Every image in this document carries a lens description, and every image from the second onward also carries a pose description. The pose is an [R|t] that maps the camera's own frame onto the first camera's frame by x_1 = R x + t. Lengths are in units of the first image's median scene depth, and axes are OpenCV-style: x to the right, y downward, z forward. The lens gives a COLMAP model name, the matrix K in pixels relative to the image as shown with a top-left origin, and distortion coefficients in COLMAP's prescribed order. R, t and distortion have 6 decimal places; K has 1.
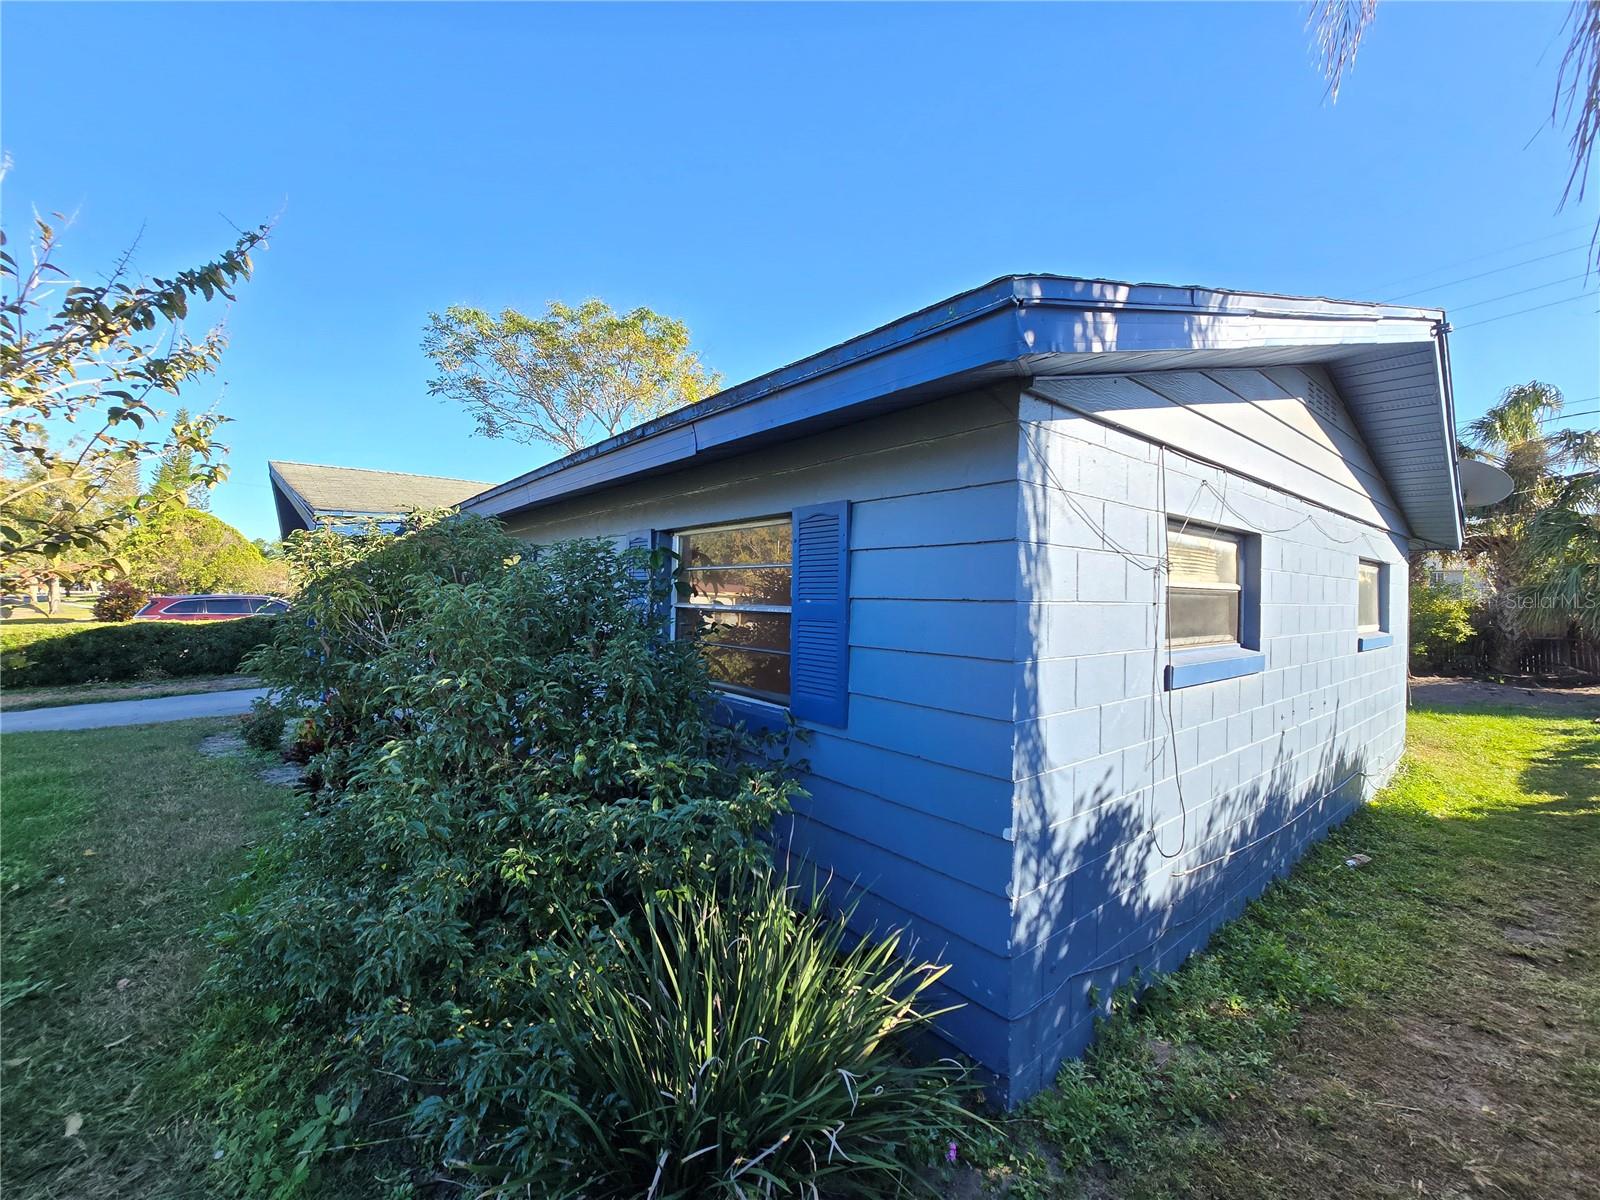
lens RADIAL K [[652.8, 0, 796.9], [0, 652.8, 601.8], [0, 0, 1]] dist [-0.031355, 0.011034]
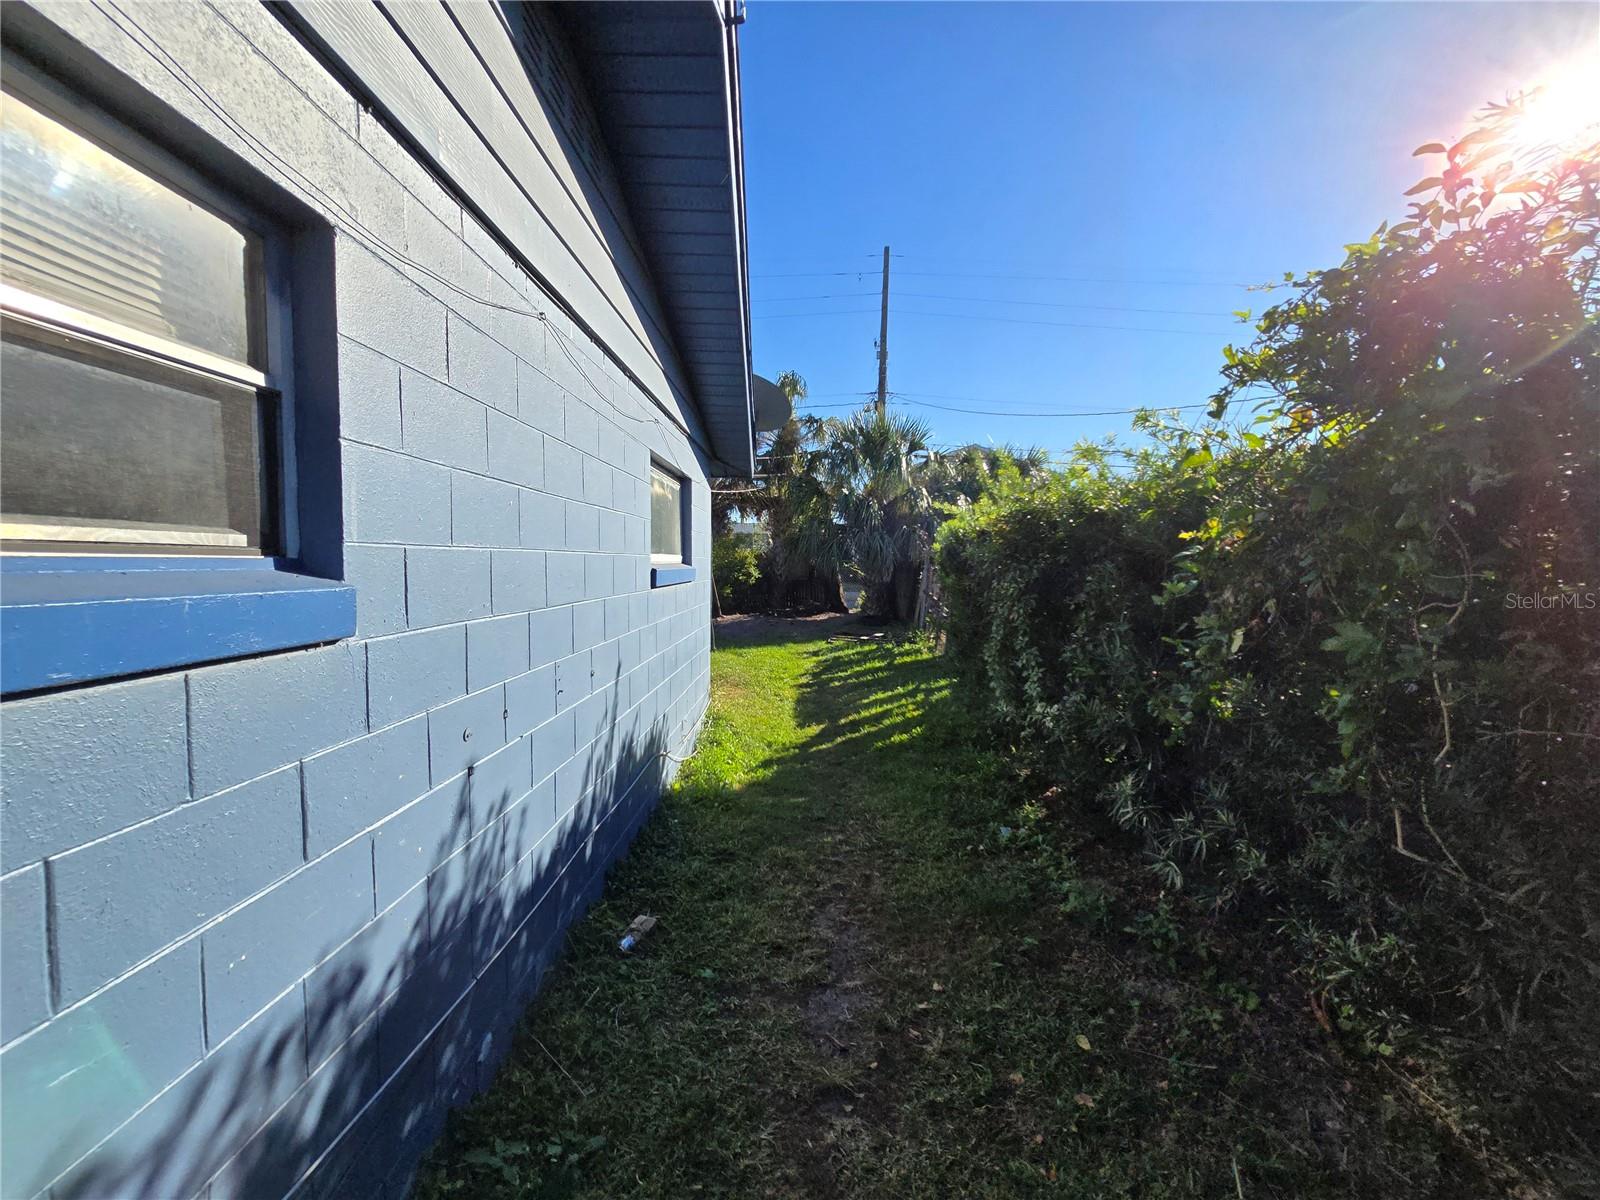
lens RADIAL K [[671.7, 0, 788.0], [0, 671.7, 600.3], [0, 0, 1]] dist [-0.001495, -0.000532]
pose [[0.653750, -0.049091, 0.755116, 0.382060], [0.001908, 0.997997, 0.063230, 0.041639], [-0.756708, -0.039896, 0.652534, 0.371891]]
